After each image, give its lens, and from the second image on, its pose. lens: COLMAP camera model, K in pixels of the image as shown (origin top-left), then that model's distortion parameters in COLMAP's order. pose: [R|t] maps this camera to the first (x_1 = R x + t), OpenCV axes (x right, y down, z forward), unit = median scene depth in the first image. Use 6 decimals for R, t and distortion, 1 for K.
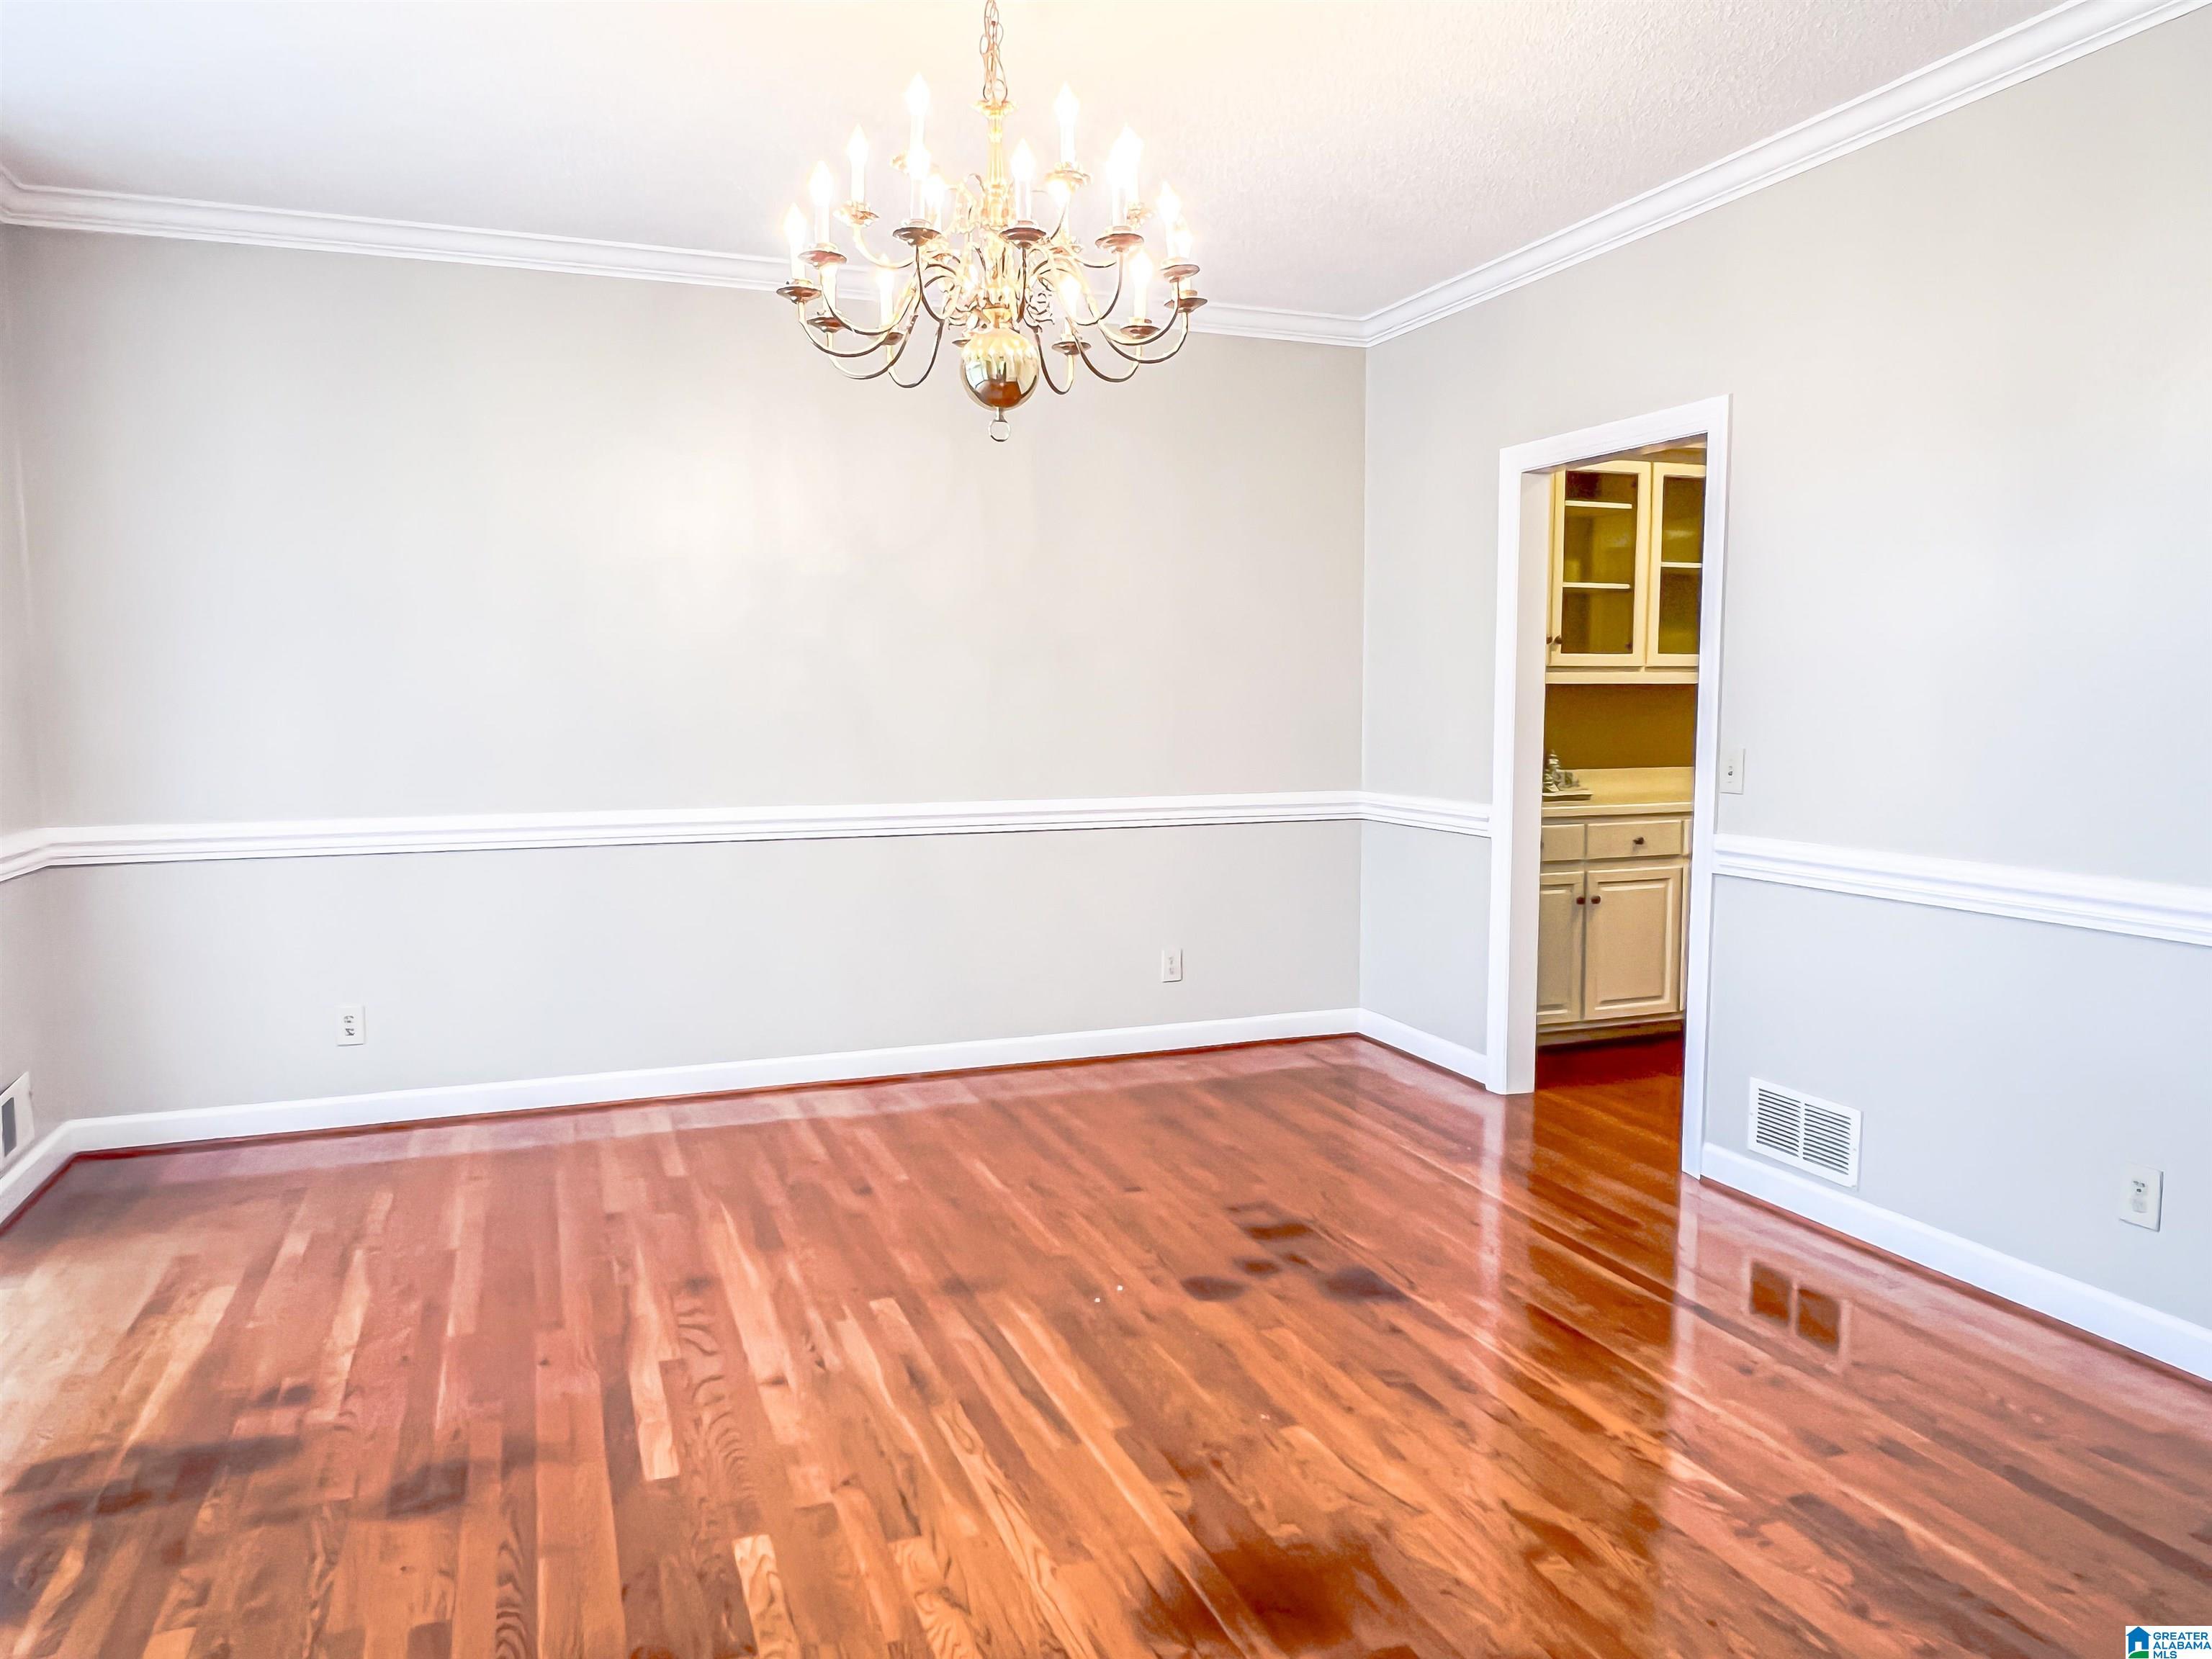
lens RADIAL K [[1486.2, 0, 1085.7], [0, 1486.2, 835.9], [0, 0, 1]] dist [0.005087, 0.000979]
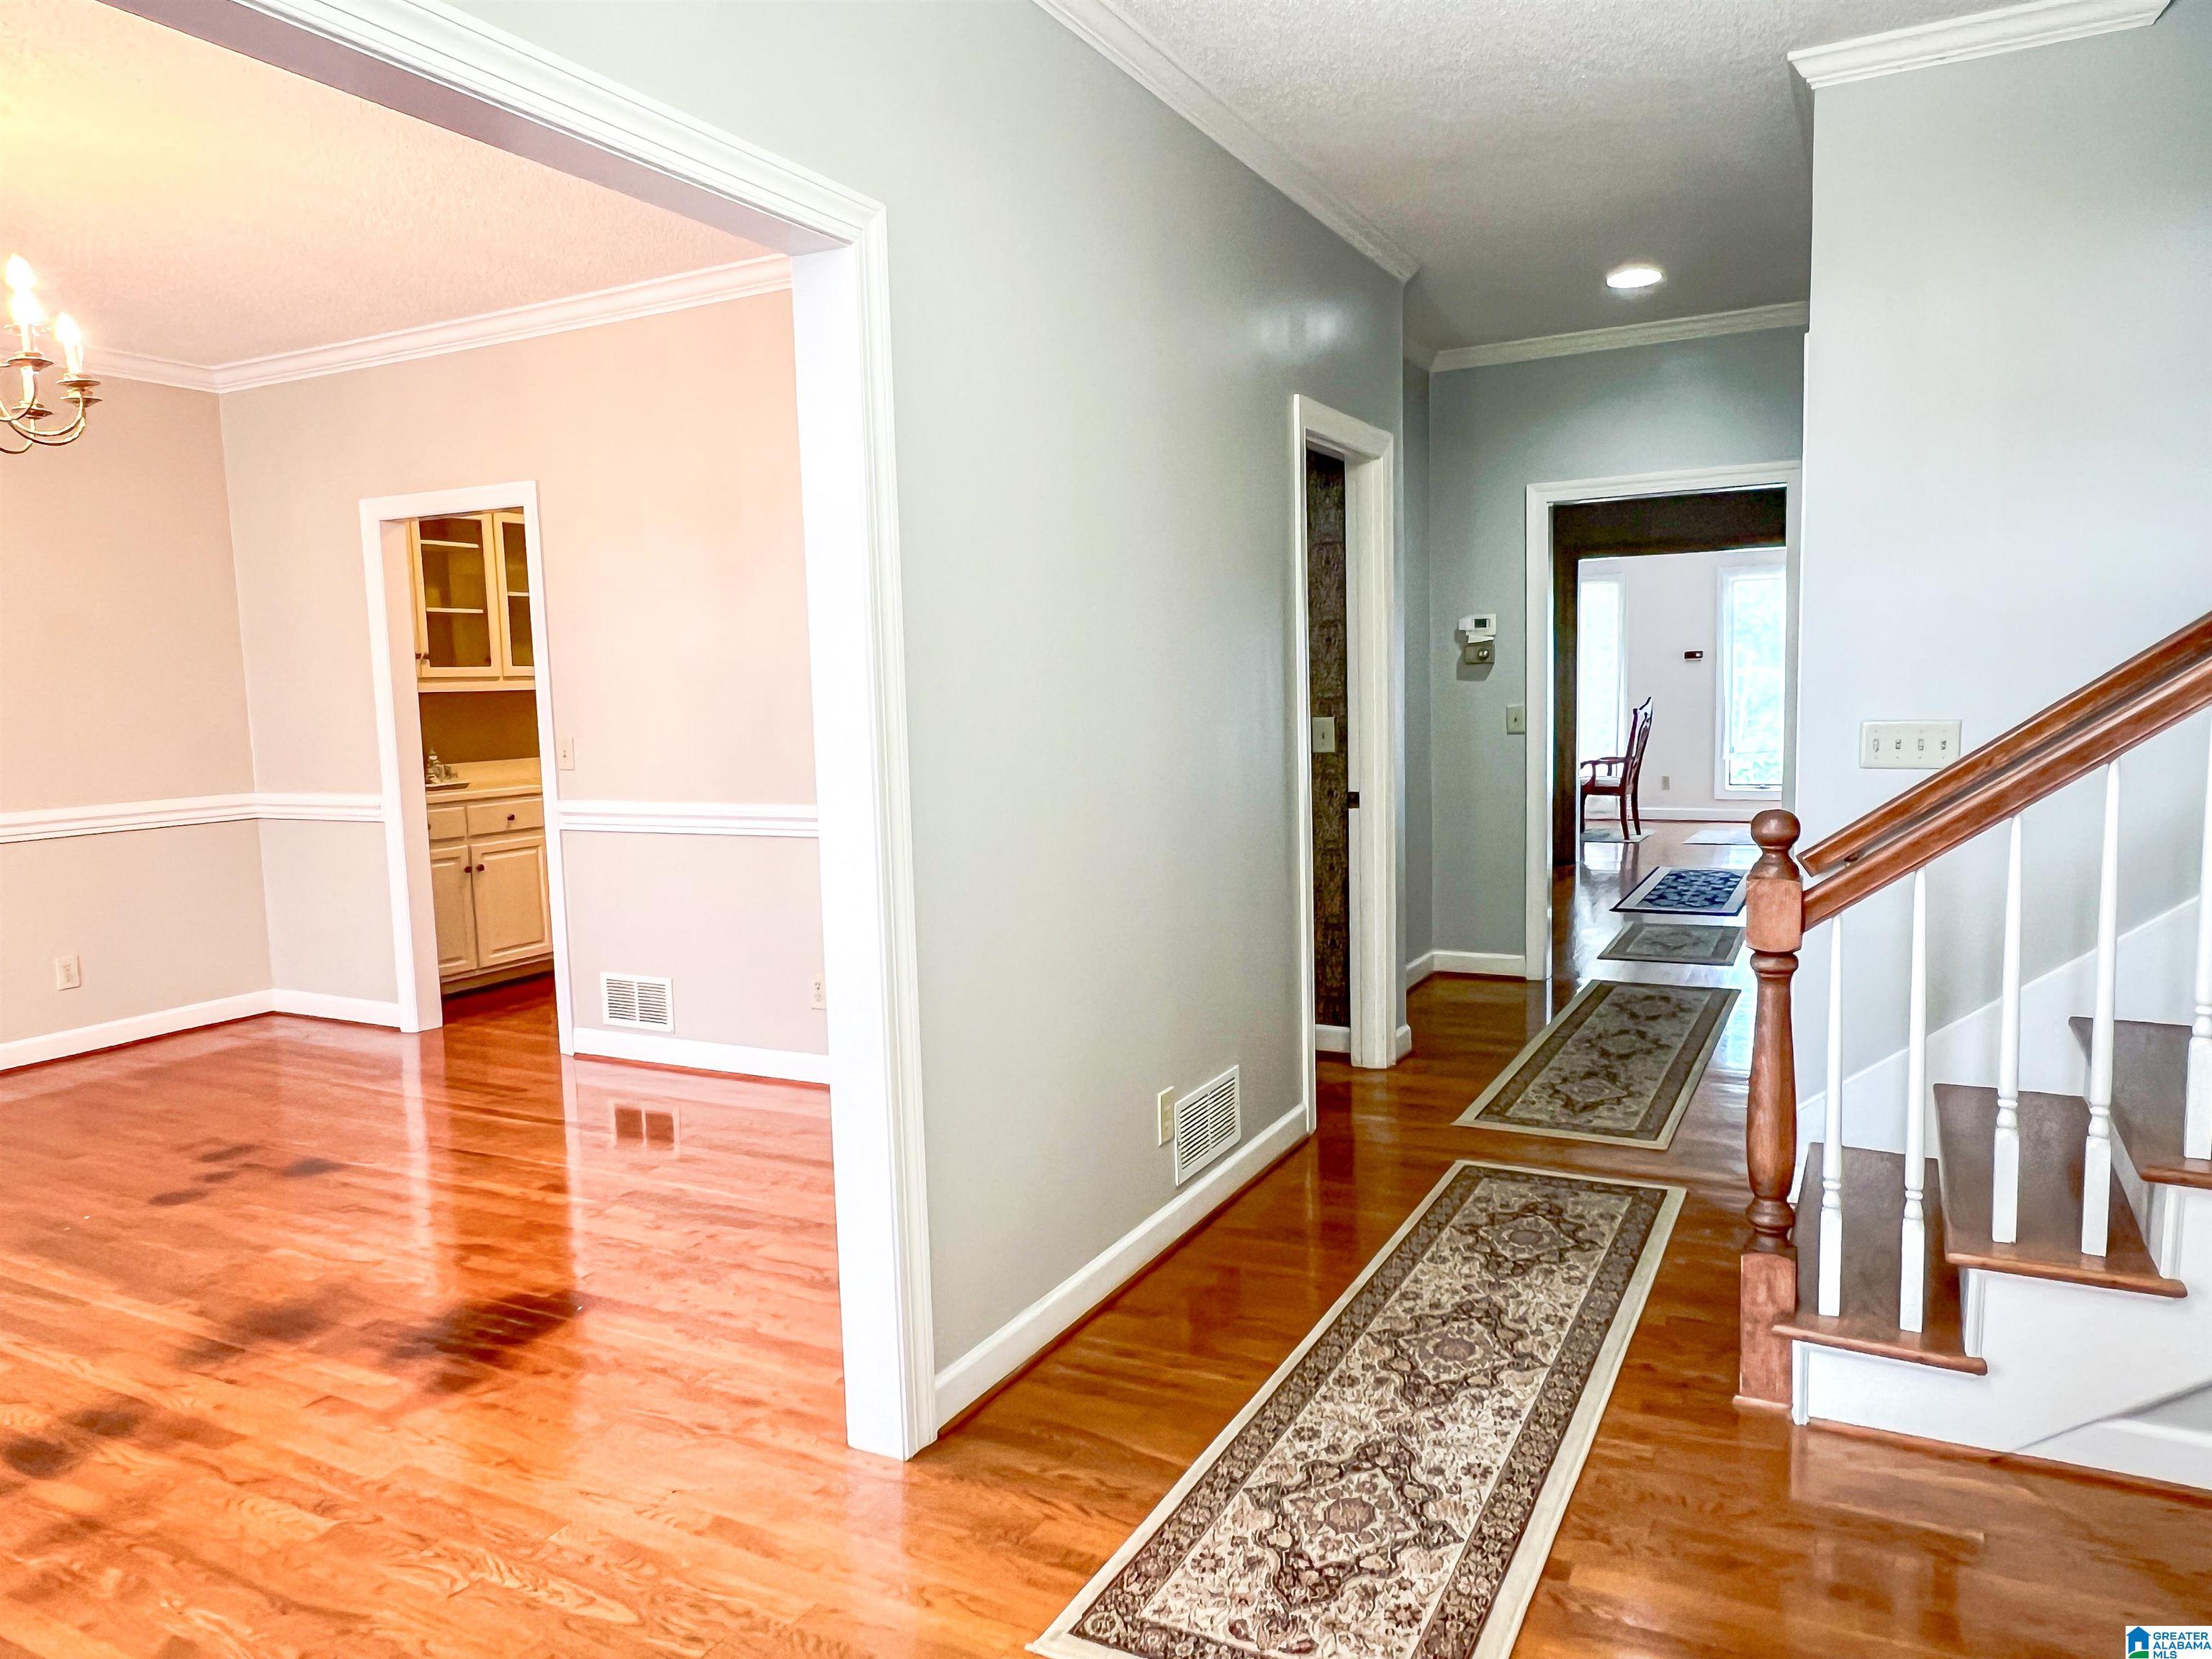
lens RADIAL K [[1486.2, 0, 1085.7], [0, 1486.2, 835.9], [0, 0, 1]] dist [0.005087, 0.000979]
pose [[0.755584, -0.086796, 0.649276, -0.099337], [0.088652, 0.995613, 0.029927, 0.033233], [-0.649025, 0.034947, 0.759964, -0.347199]]
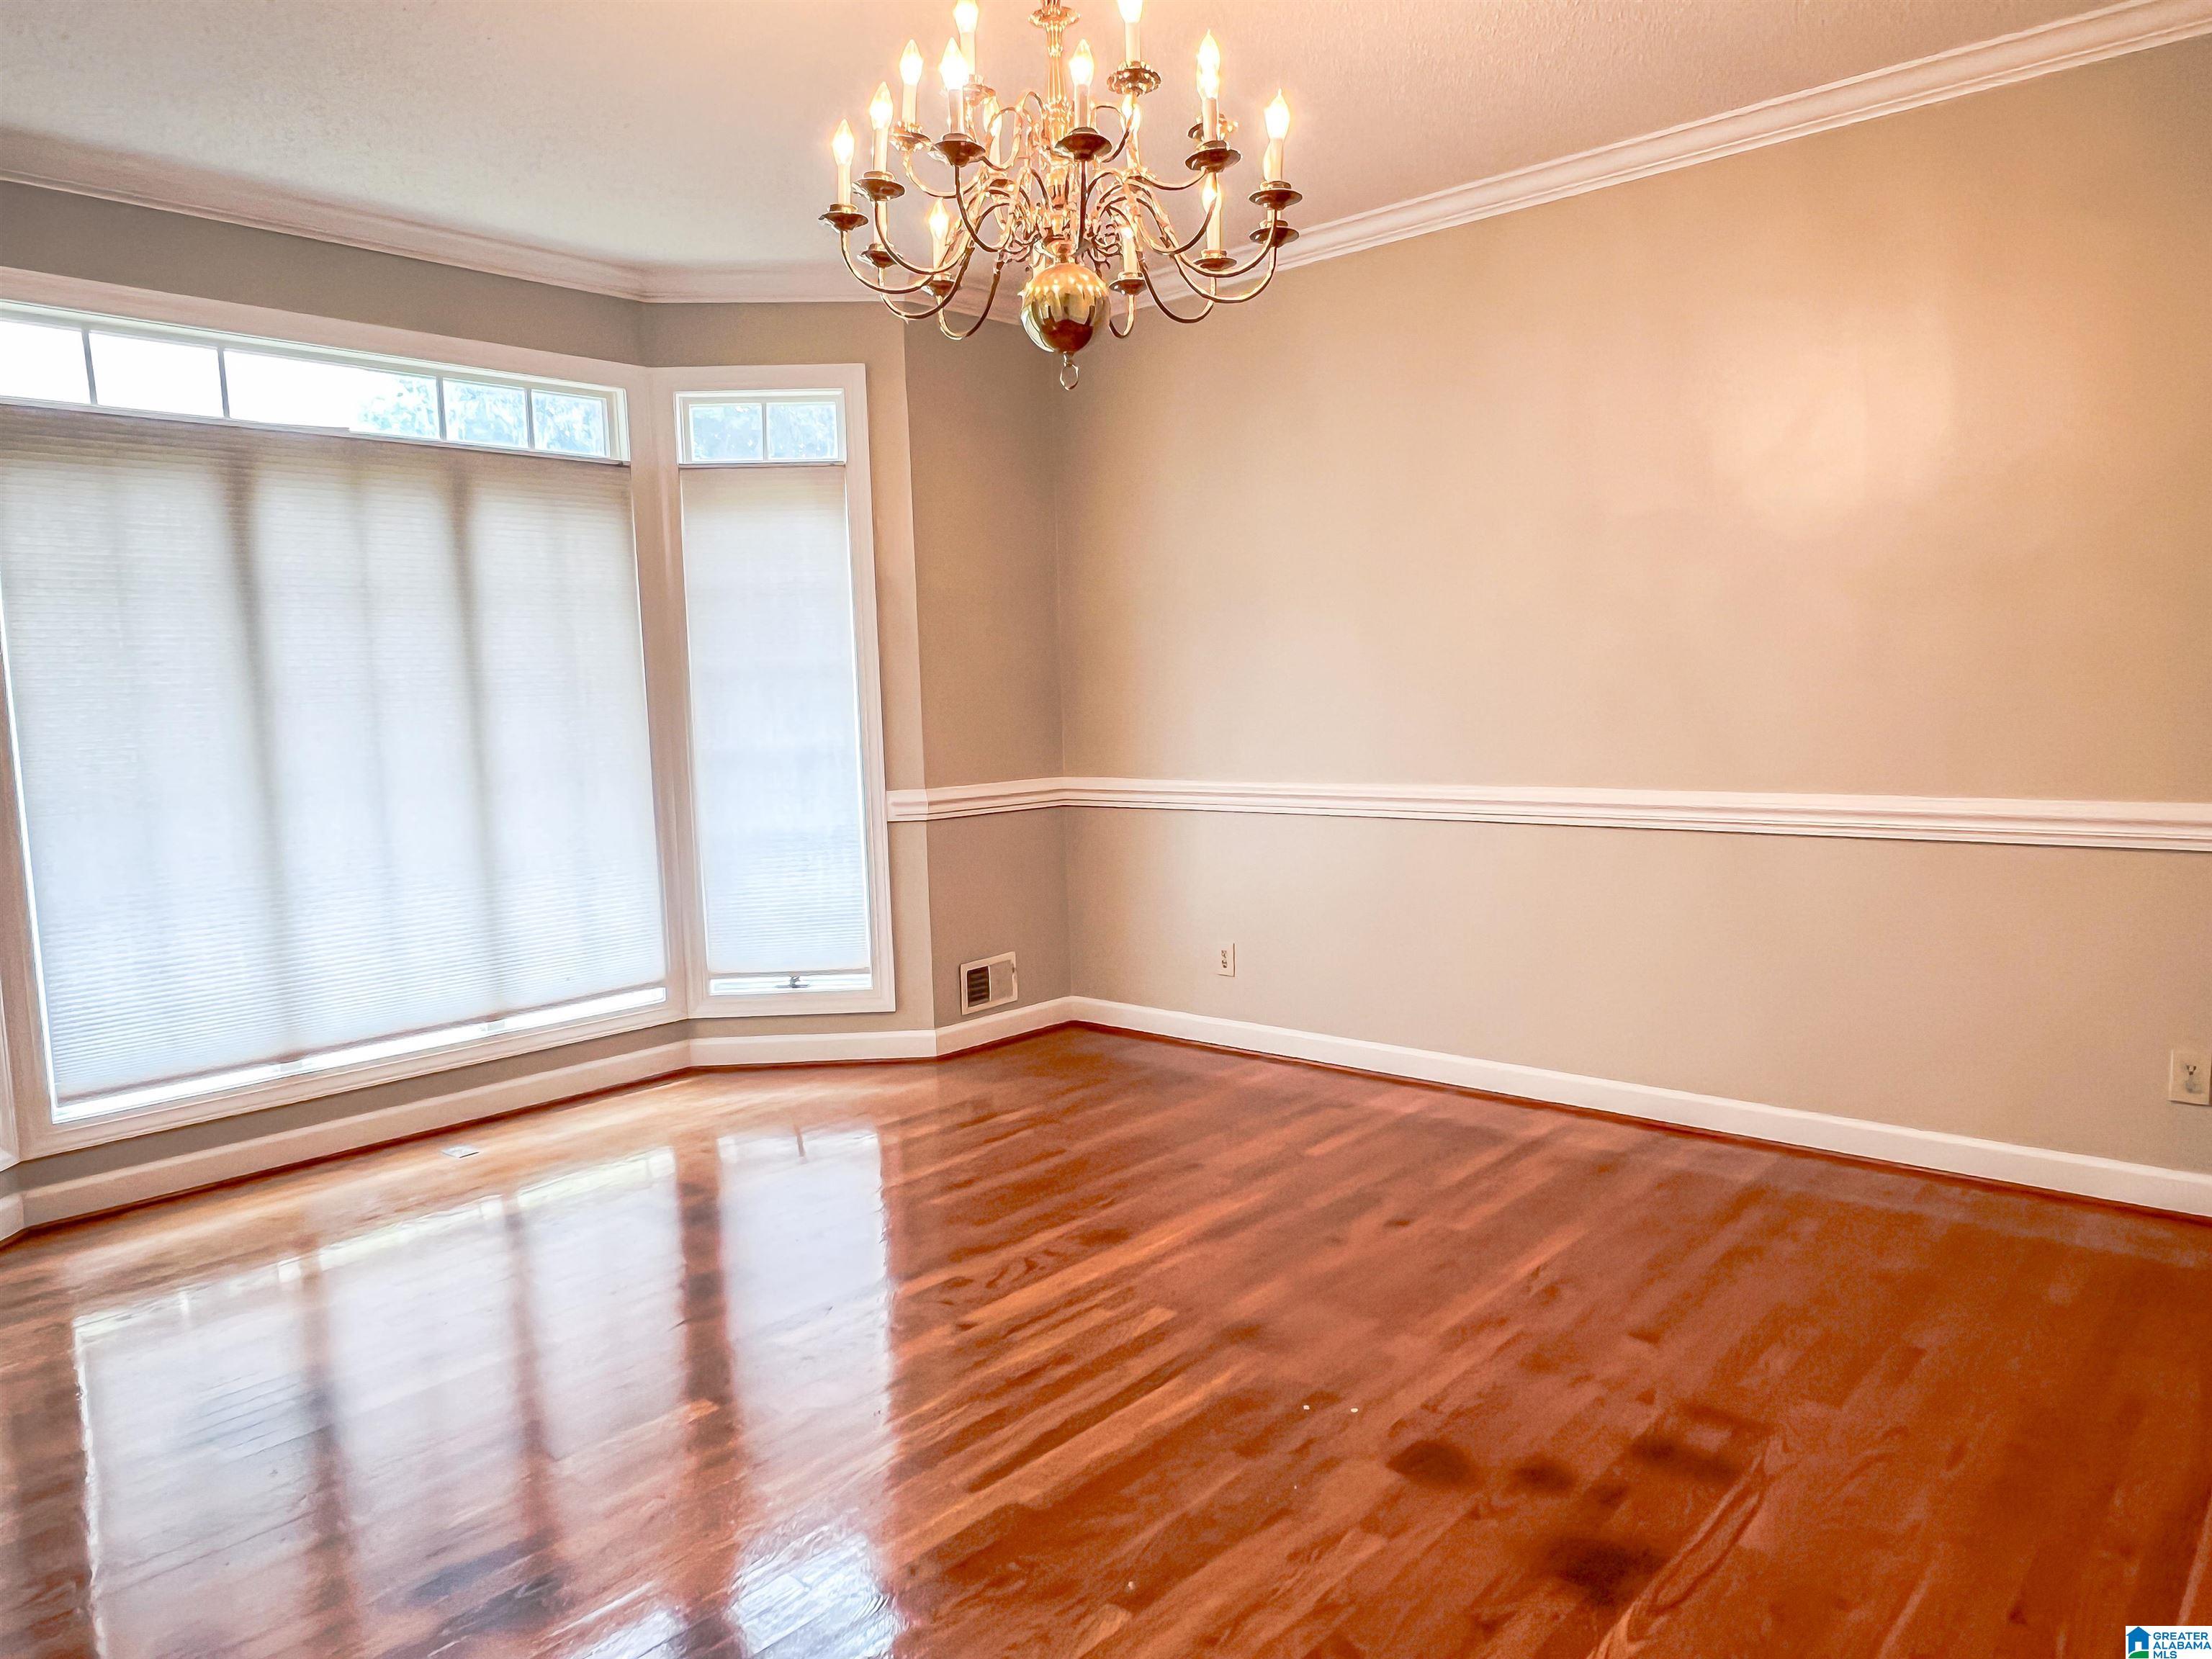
lens RADIAL K [[1486.2, 0, 1085.7], [0, 1486.2, 835.9], [0, 0, 1]] dist [0.005087, 0.000979]
pose [[0.455978, 0.078293, -0.886541, 0.534872], [-0.053456, 0.996734, 0.060530, -0.035750], [0.888384, 0.019791, 0.458674, 0.420079]]
